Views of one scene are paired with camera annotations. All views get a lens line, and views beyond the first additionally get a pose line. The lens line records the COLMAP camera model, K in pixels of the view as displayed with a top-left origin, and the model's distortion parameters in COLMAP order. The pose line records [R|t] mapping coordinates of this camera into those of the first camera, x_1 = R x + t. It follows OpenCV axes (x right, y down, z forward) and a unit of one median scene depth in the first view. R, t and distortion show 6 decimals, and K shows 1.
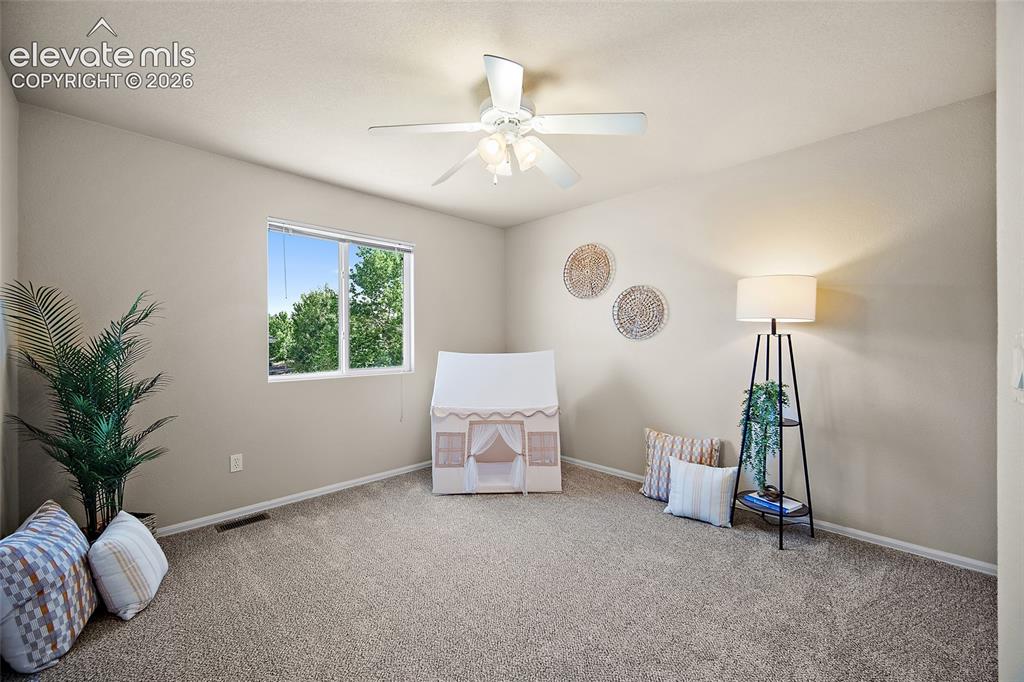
lens RADIAL K [[400.6, 0, 513.0], [0, 400.6, 342.7], [0, 0, 1]] dist [0.004097, 0.000428]
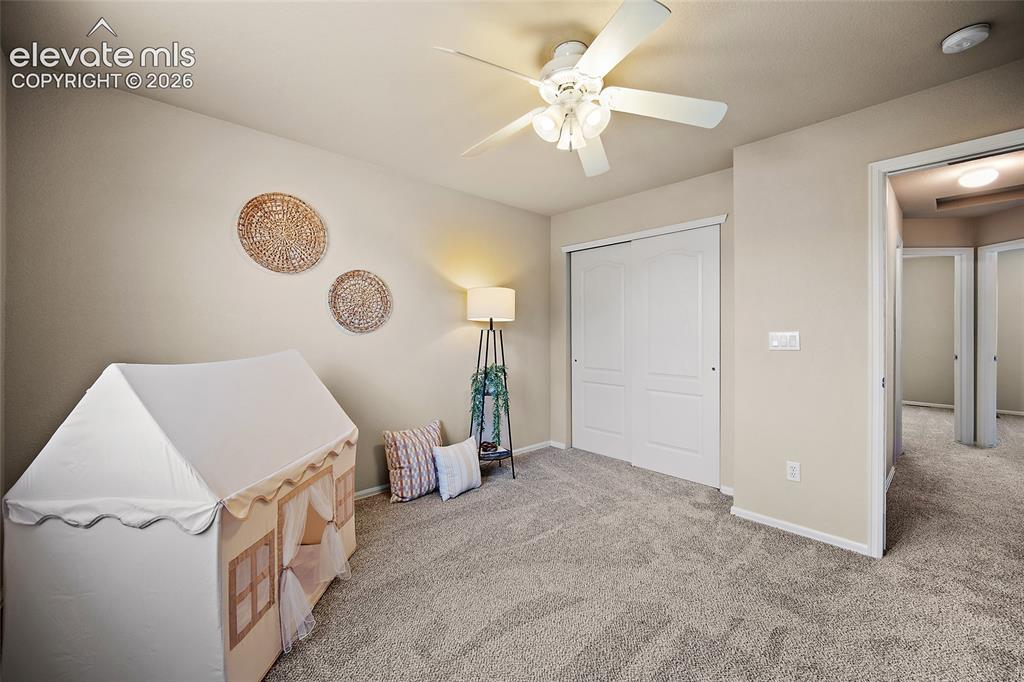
lens RADIAL K [[400.6, 0, 514.8], [0, 400.6, 337.2], [0, 0, 1]] dist [0.004097, 0.000428]
pose [[0.056931, -0.011683, 0.998310, -0.623124], [0.001081, 0.999932, 0.011641, -0.010934], [-0.998378, 0.000416, 0.056940, 0.734497]]
